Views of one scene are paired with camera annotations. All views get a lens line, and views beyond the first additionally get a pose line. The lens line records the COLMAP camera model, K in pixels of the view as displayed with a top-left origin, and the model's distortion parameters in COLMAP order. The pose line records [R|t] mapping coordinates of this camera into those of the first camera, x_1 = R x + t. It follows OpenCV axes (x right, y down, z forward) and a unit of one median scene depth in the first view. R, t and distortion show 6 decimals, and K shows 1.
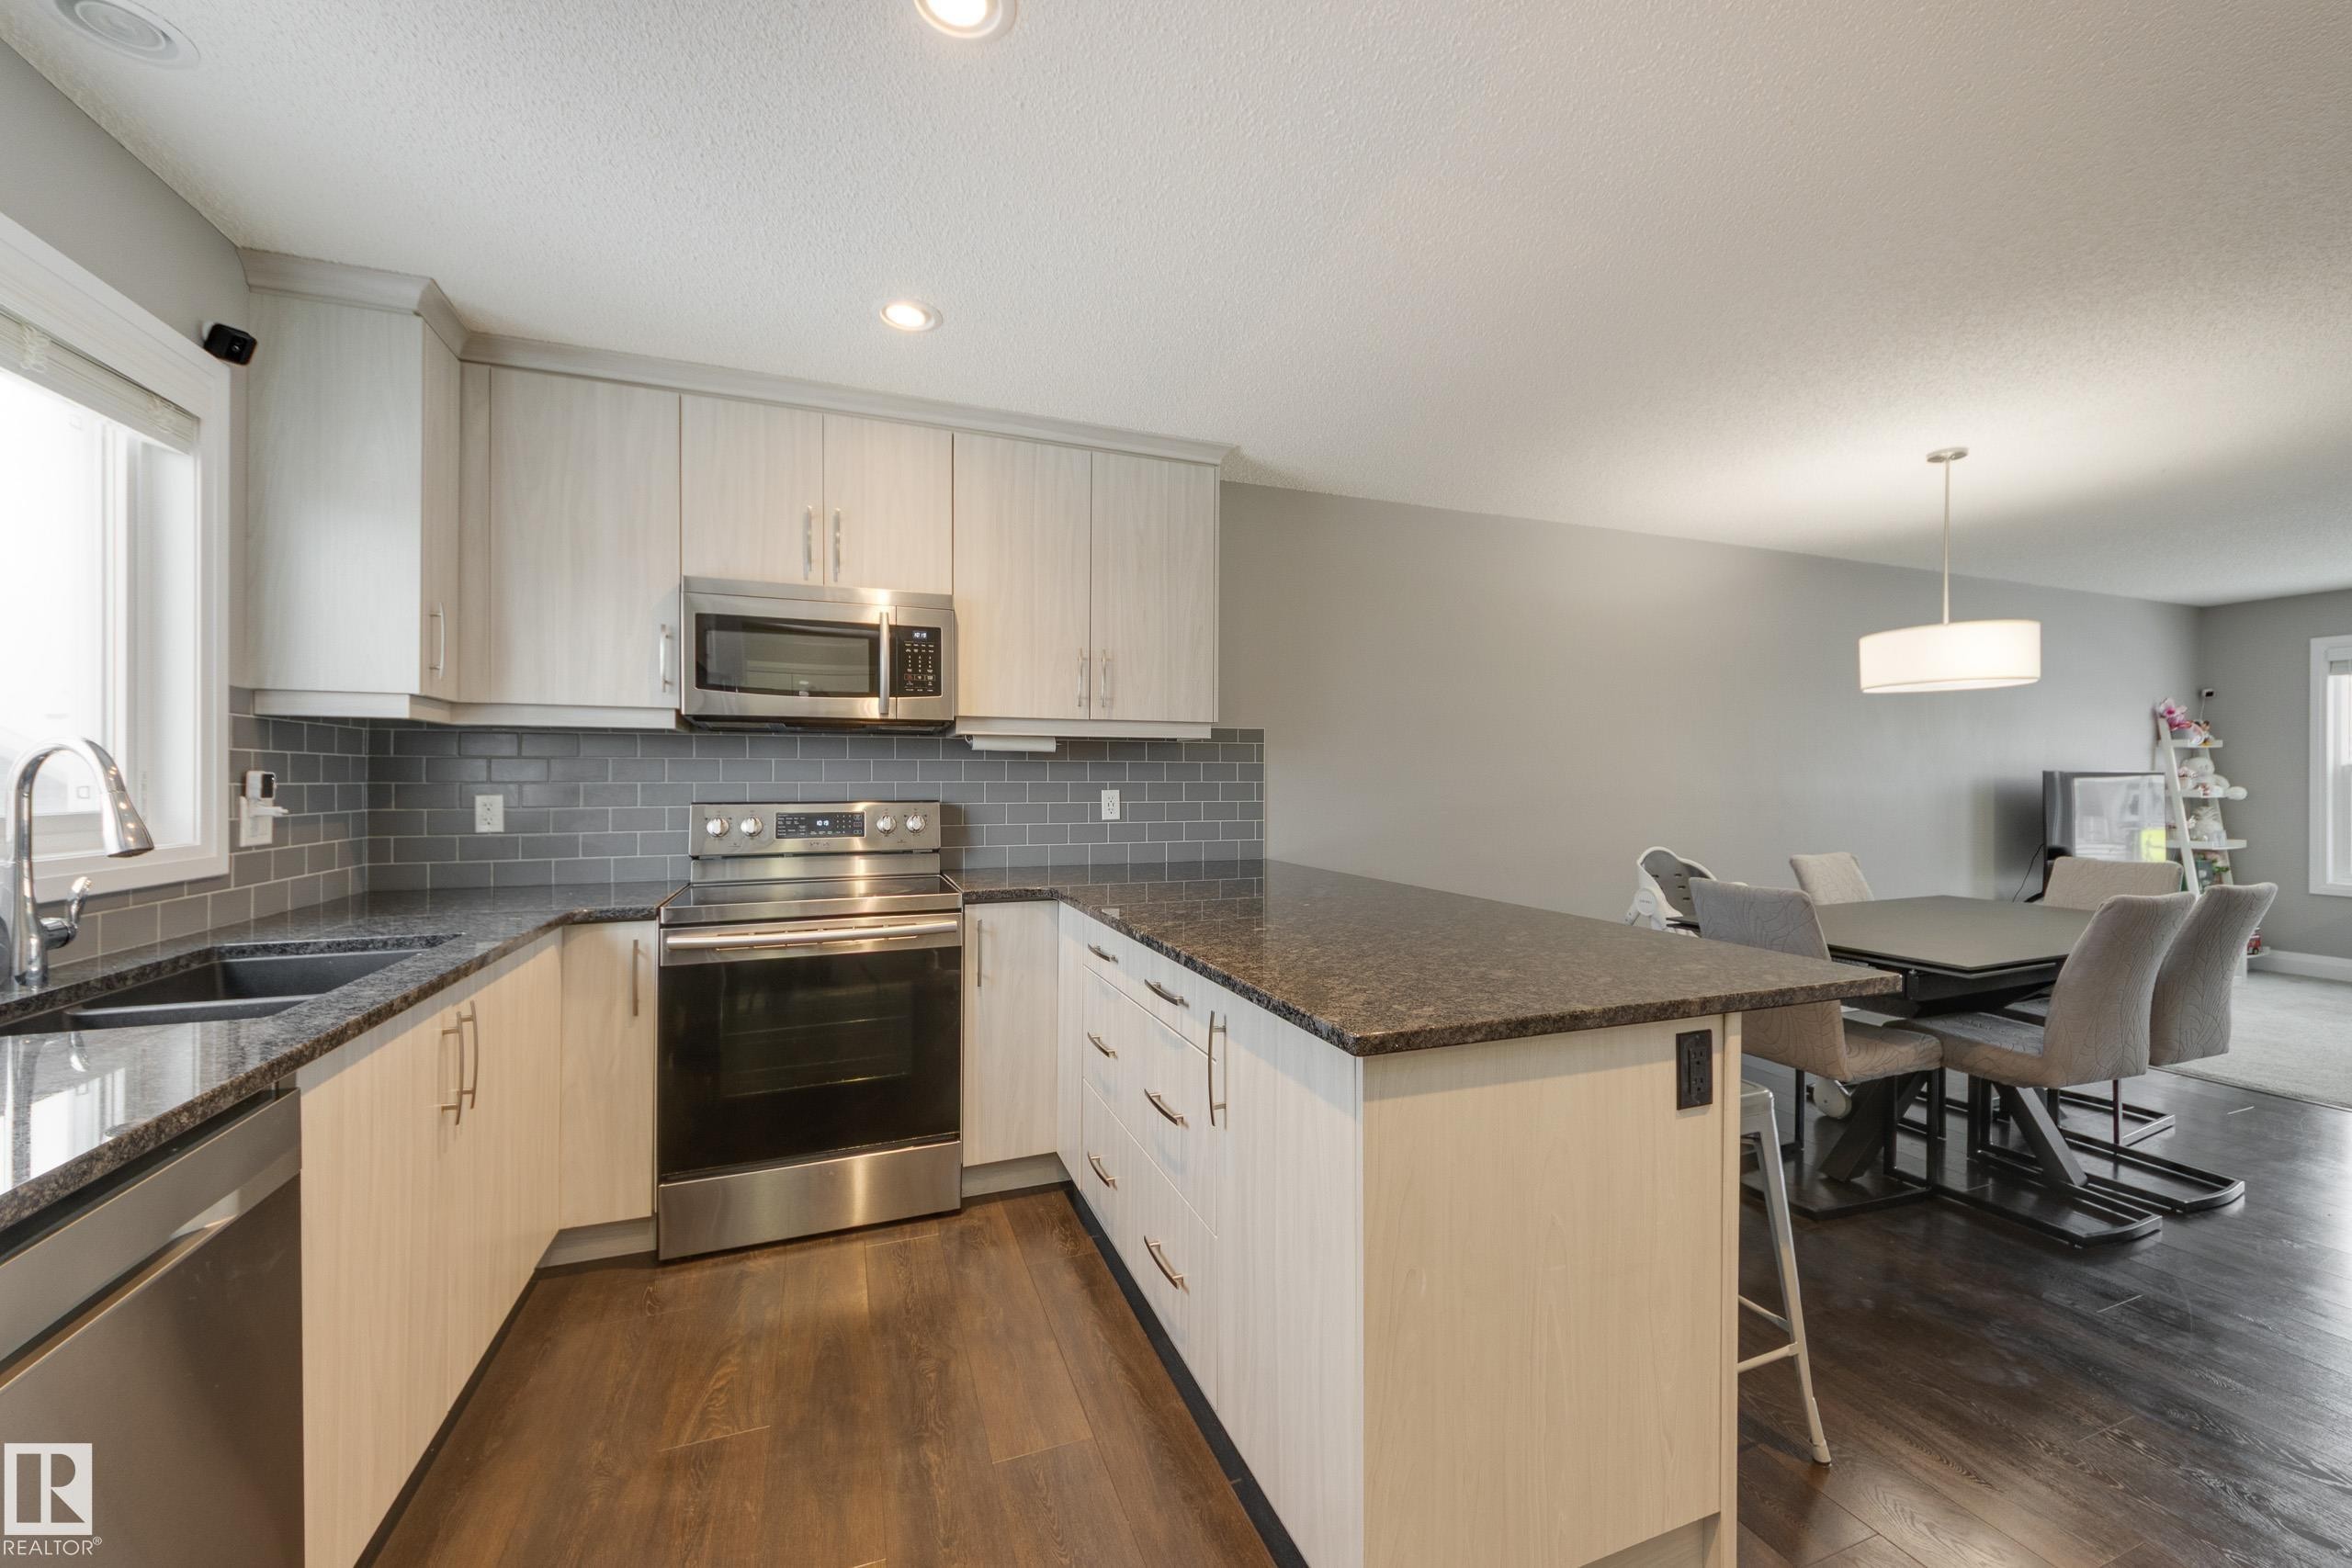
lens RADIAL K [[906.0, 0, 1179.7], [0, 906.0, 775.5], [0, 0, 1]] dist [0.014703, -0.007781]
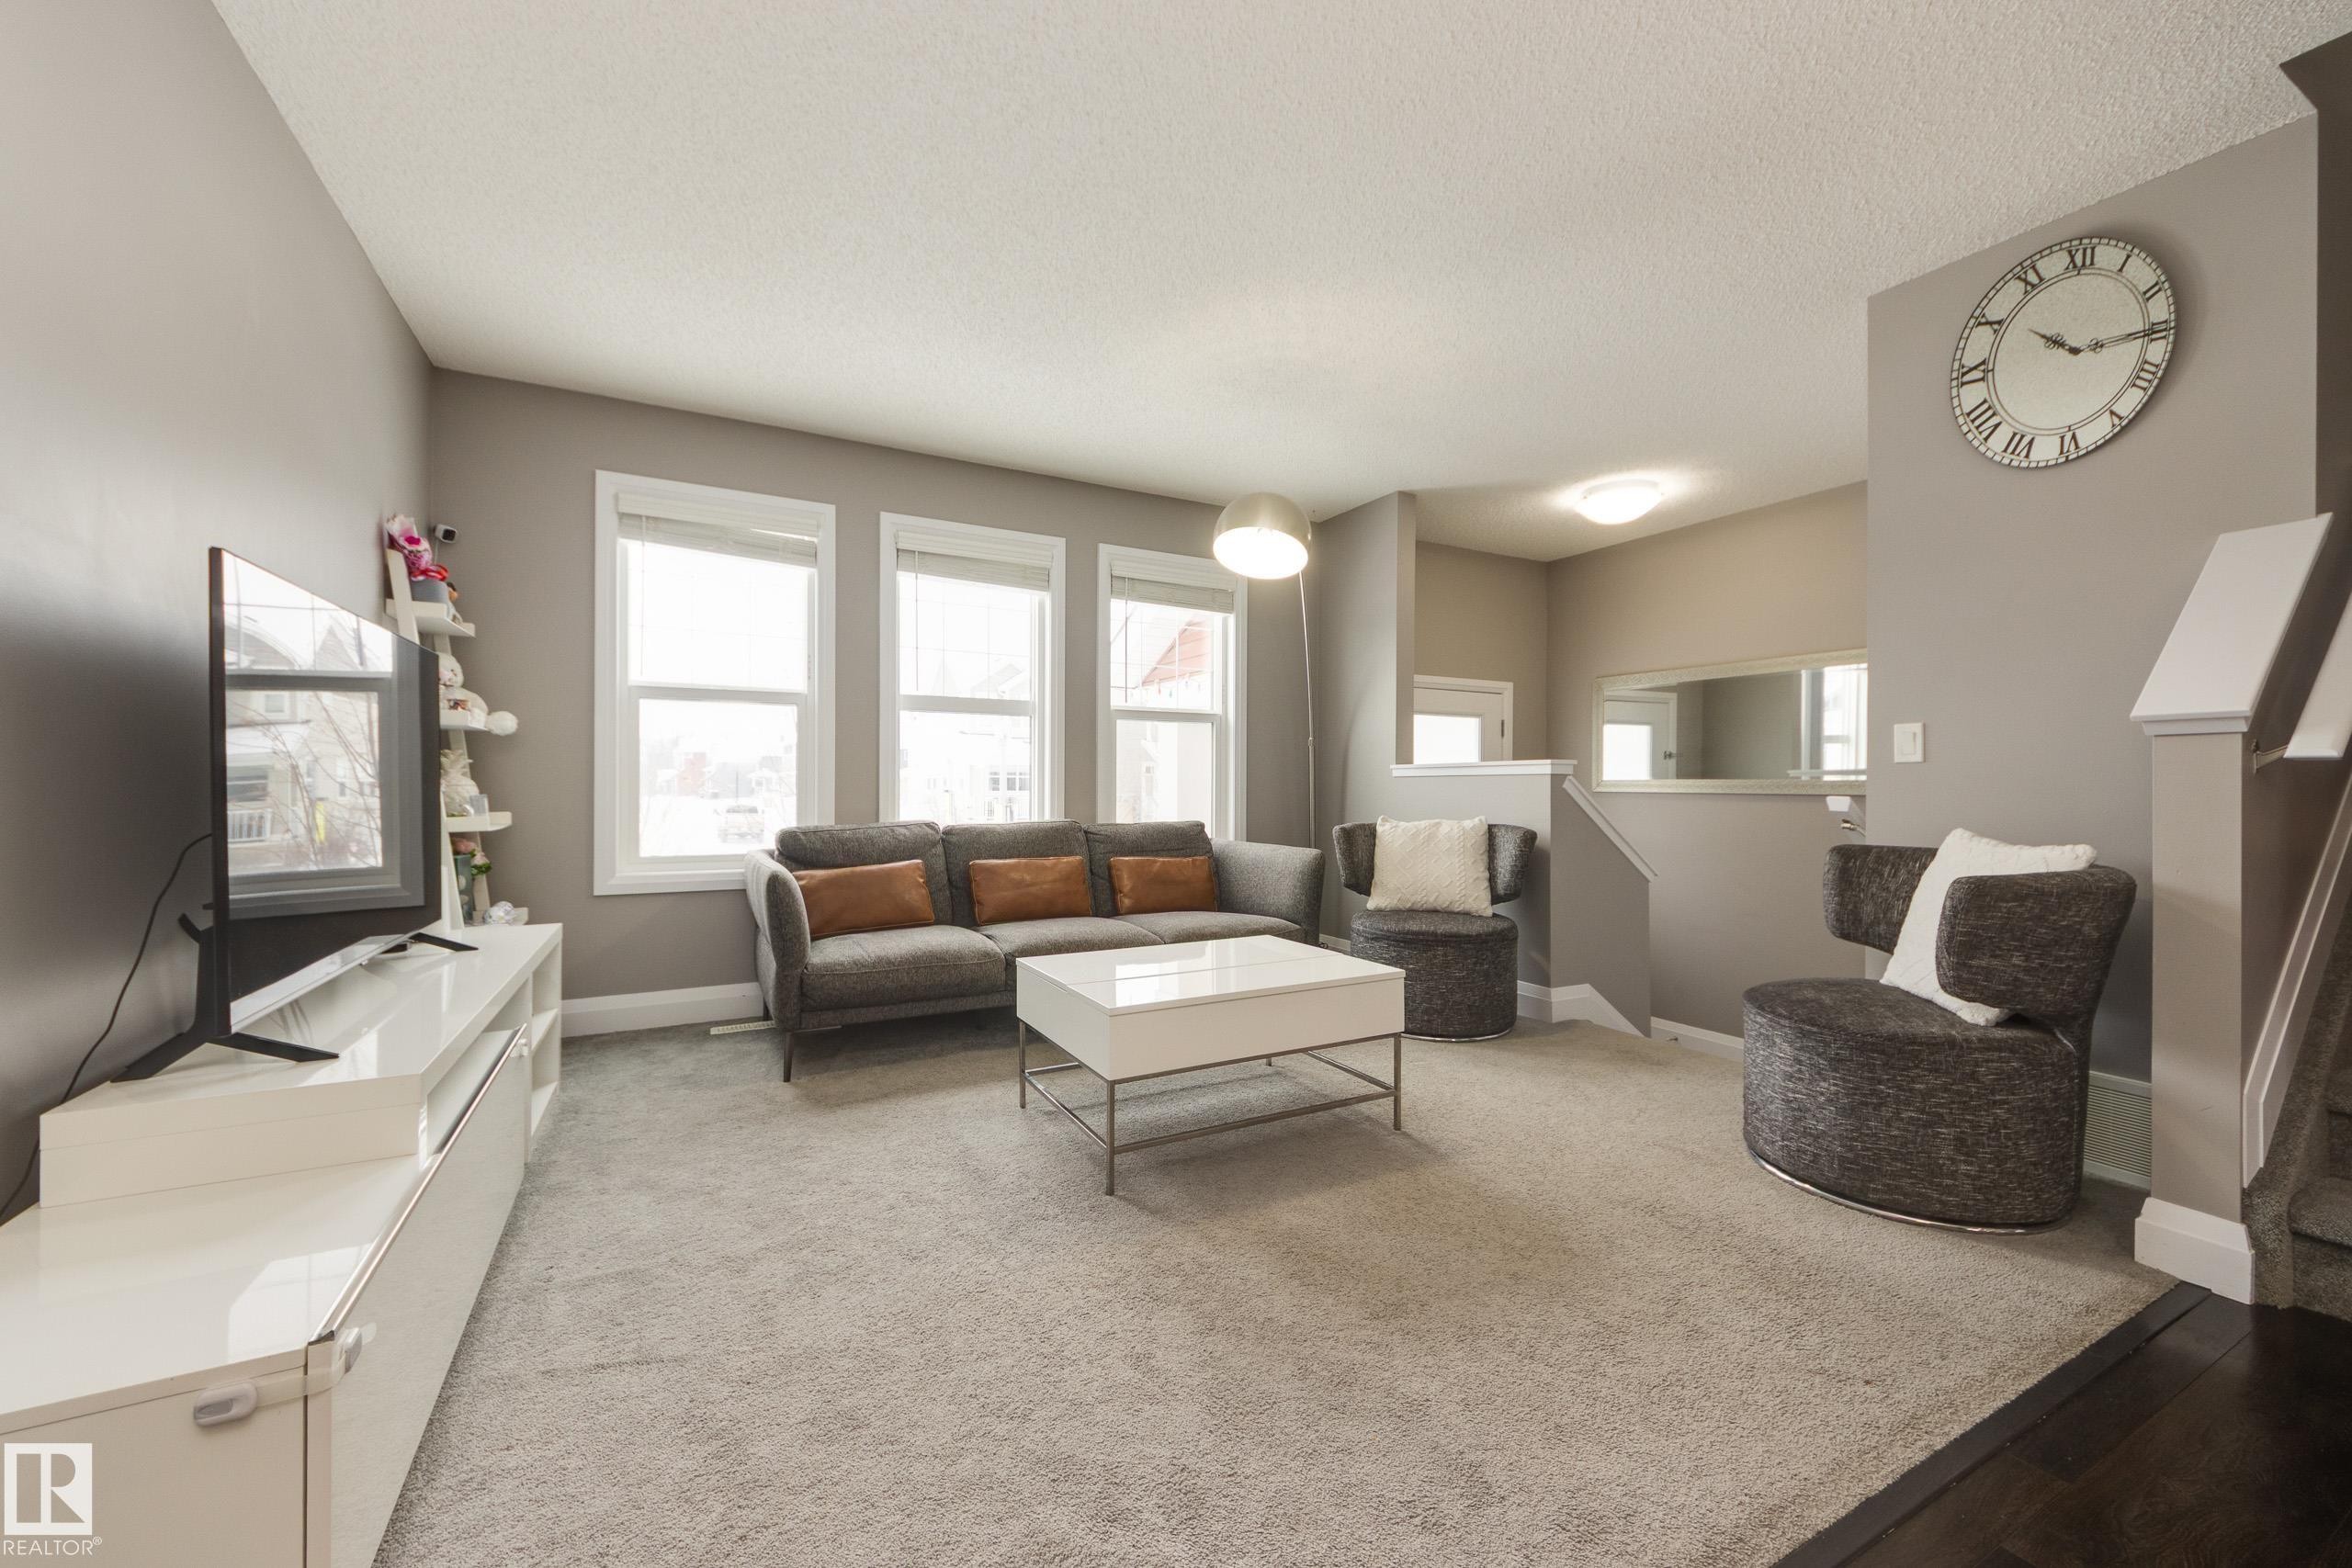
lens RADIAL K [[906.0, 0, 1165.4], [0, 906.0, 779.4], [0, 0, 1]] dist [0.014703, -0.007781]
pose [[-0.102557, -0.004995, 0.994715, 1.563310], [-0.009182, 0.999950, 0.004075, 0.121816], [-0.994685, -0.008716, -0.102598, 1.771942]]
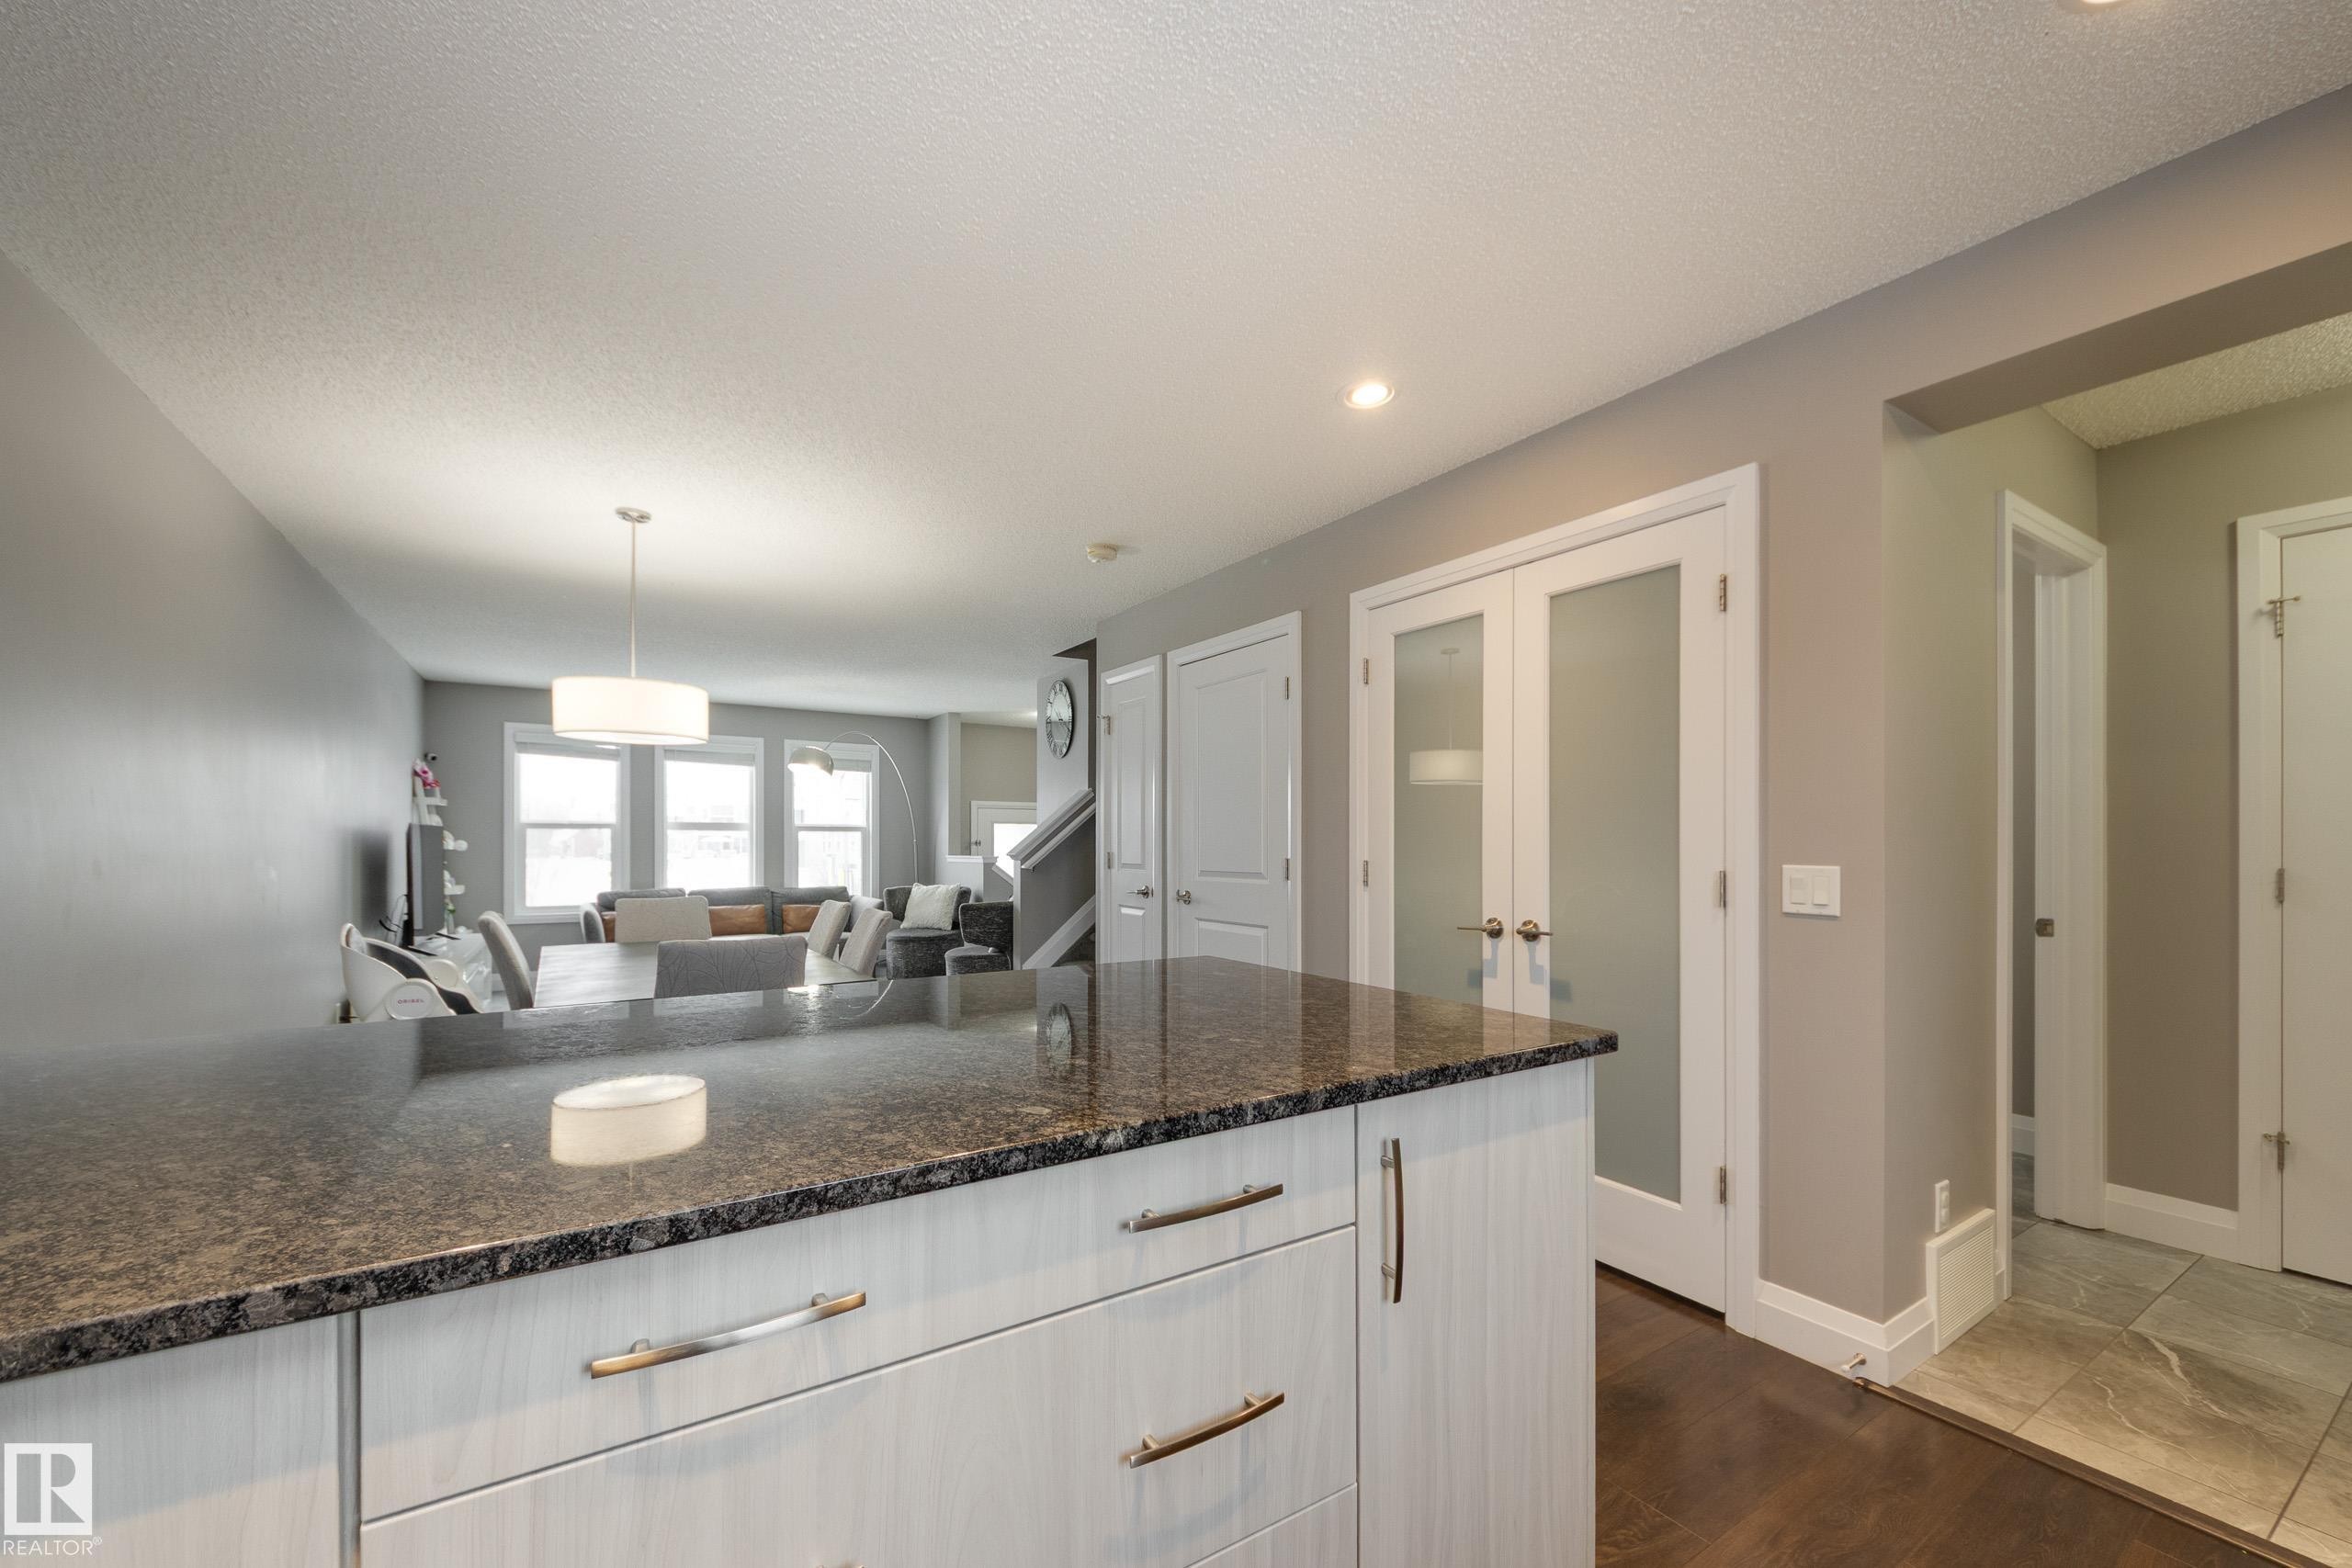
lens RADIAL K [[906.0, 0, 1162.0], [0, 906.0, 839.3], [0, 0, 1]] dist [0.014703, -0.007781]
pose [[-0.176524, -0.001466, 0.984295, -0.404399], [-0.004231, 0.999991, 0.000730, 0.018631], [-0.984287, -0.004035, -0.176529, 0.845983]]
